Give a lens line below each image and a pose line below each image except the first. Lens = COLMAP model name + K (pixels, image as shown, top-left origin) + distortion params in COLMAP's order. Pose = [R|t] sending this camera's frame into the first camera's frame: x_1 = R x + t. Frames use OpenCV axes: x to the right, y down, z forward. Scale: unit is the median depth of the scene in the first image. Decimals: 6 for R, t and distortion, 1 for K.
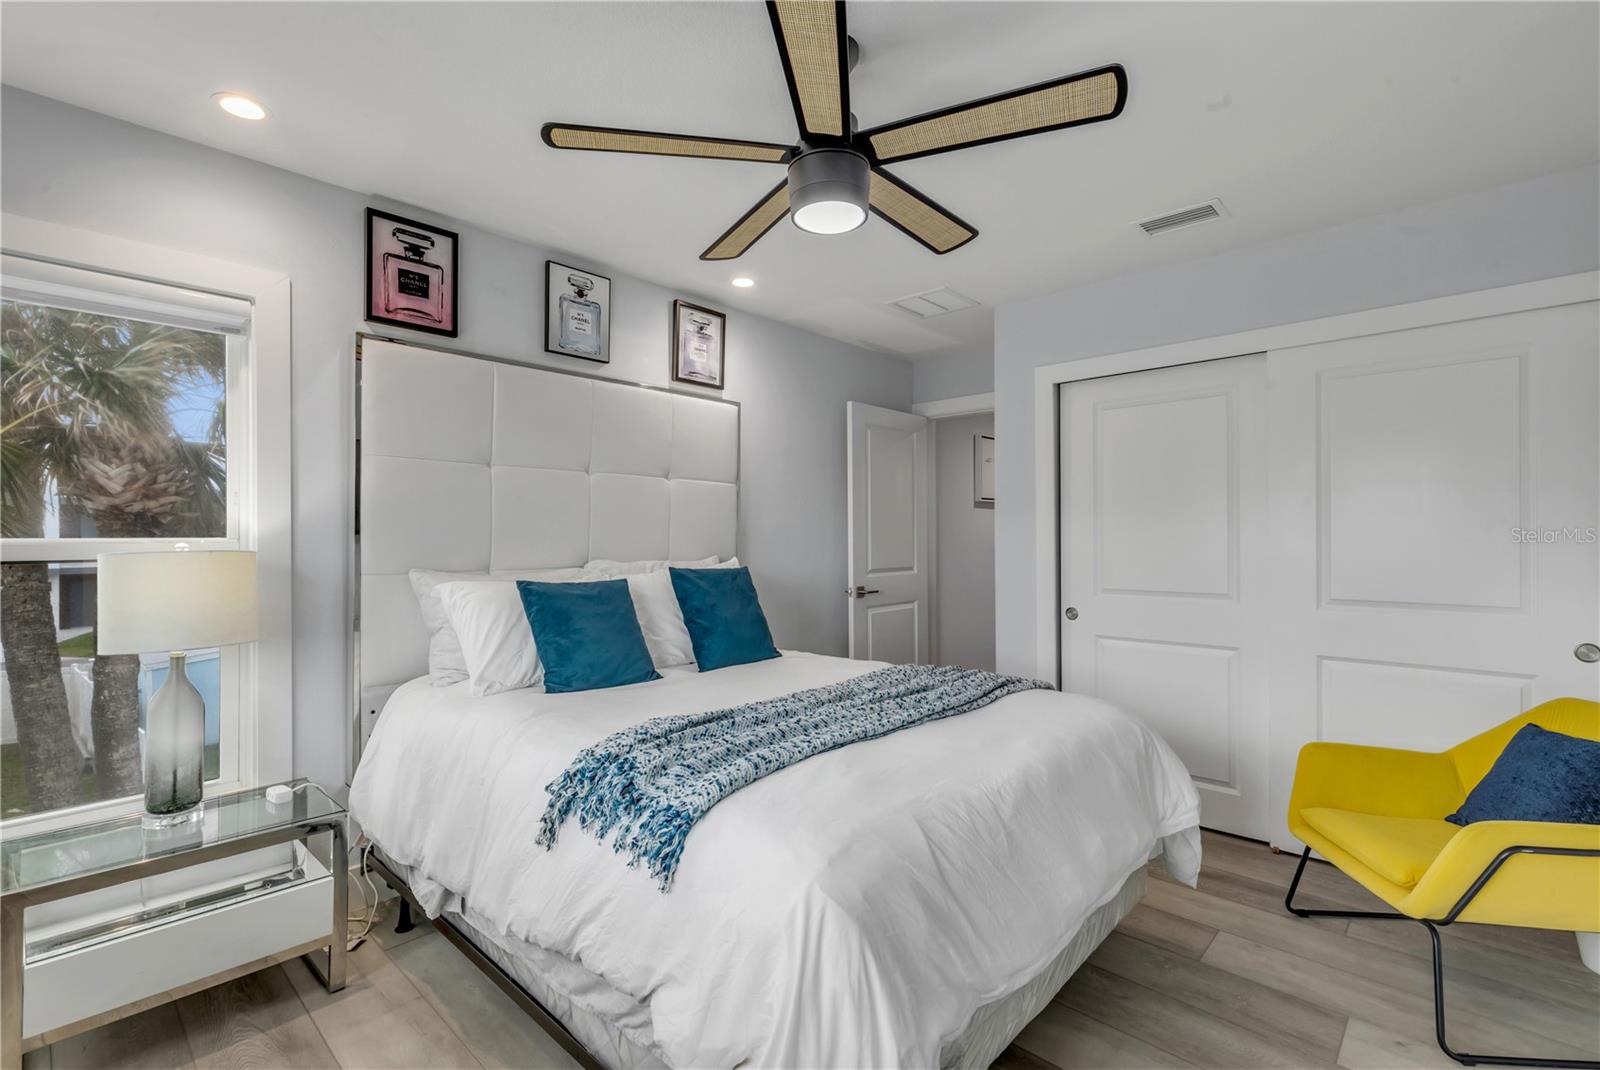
lens RADIAL K [[717.3, 0, 793.9], [0, 717.3, 536.1], [0, 0, 1]] dist [0.000509, 0.000042]
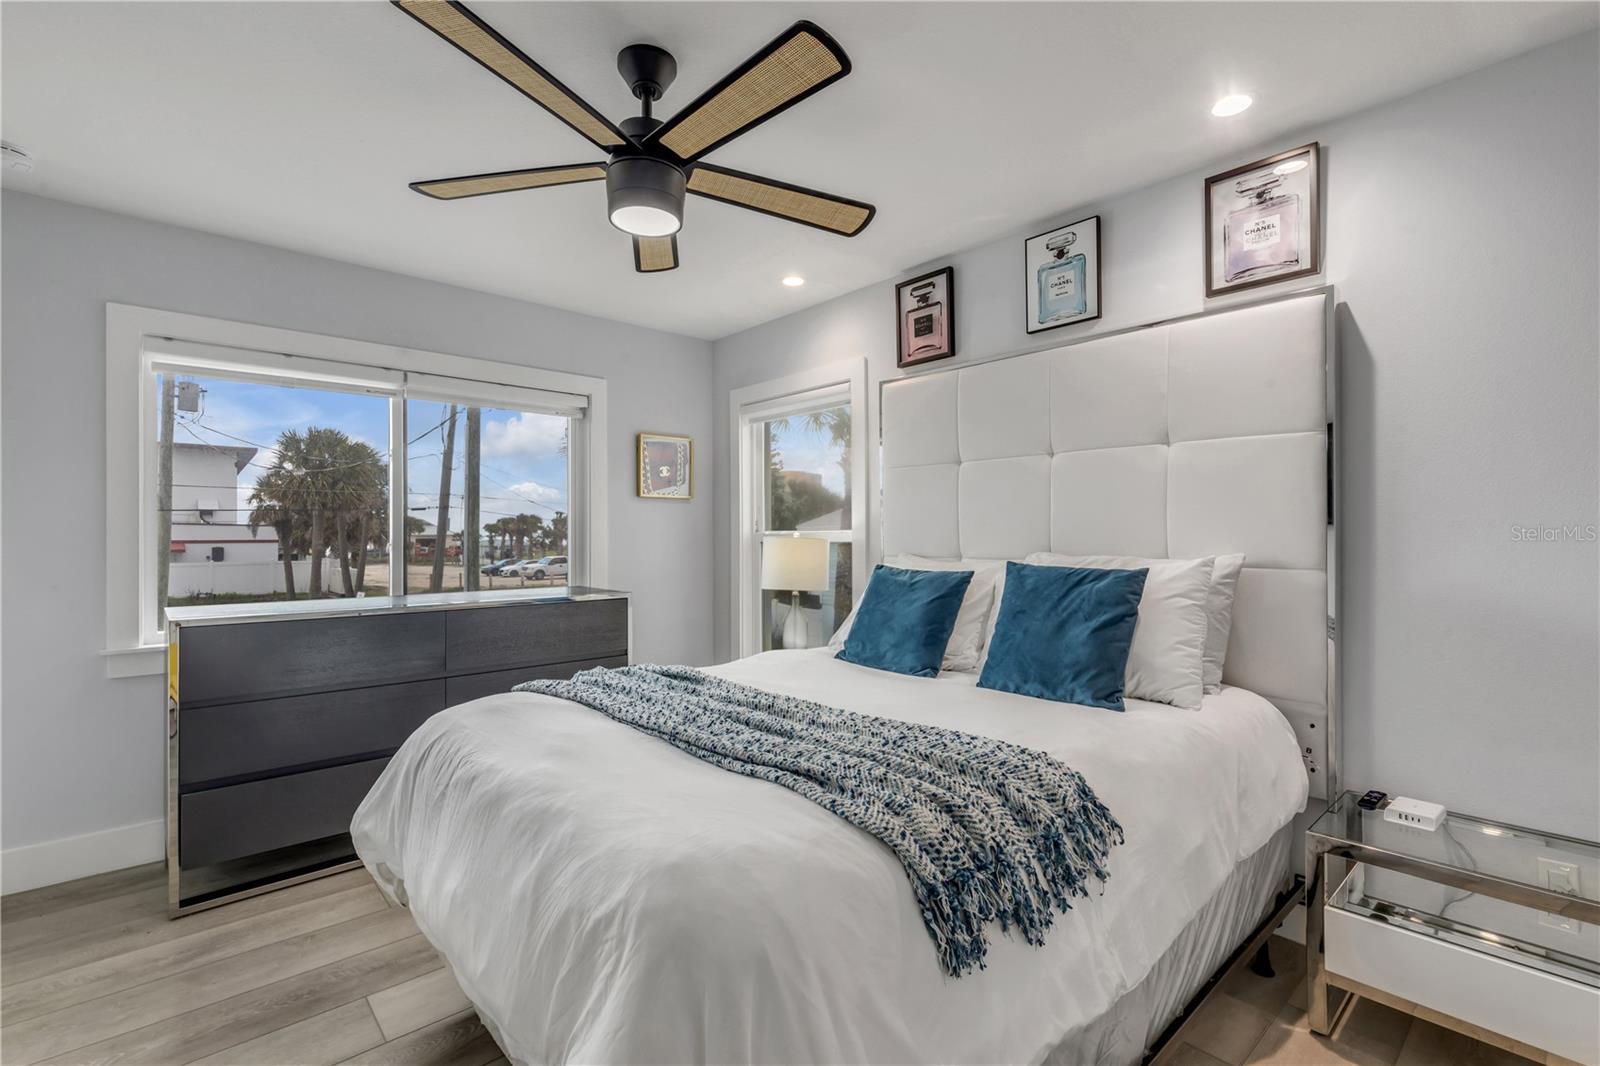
lens RADIAL K [[721.6, 0, 800.8], [0, 721.6, 533.3], [0, 0, 1]] dist [0.007928, -0.000155]
pose [[-0.080968, -0.001526, -0.996715, 0.722343], [0.006065, 0.999980, -0.002024, 0.011136], [0.996698, -0.006209, -0.080958, 0.862922]]
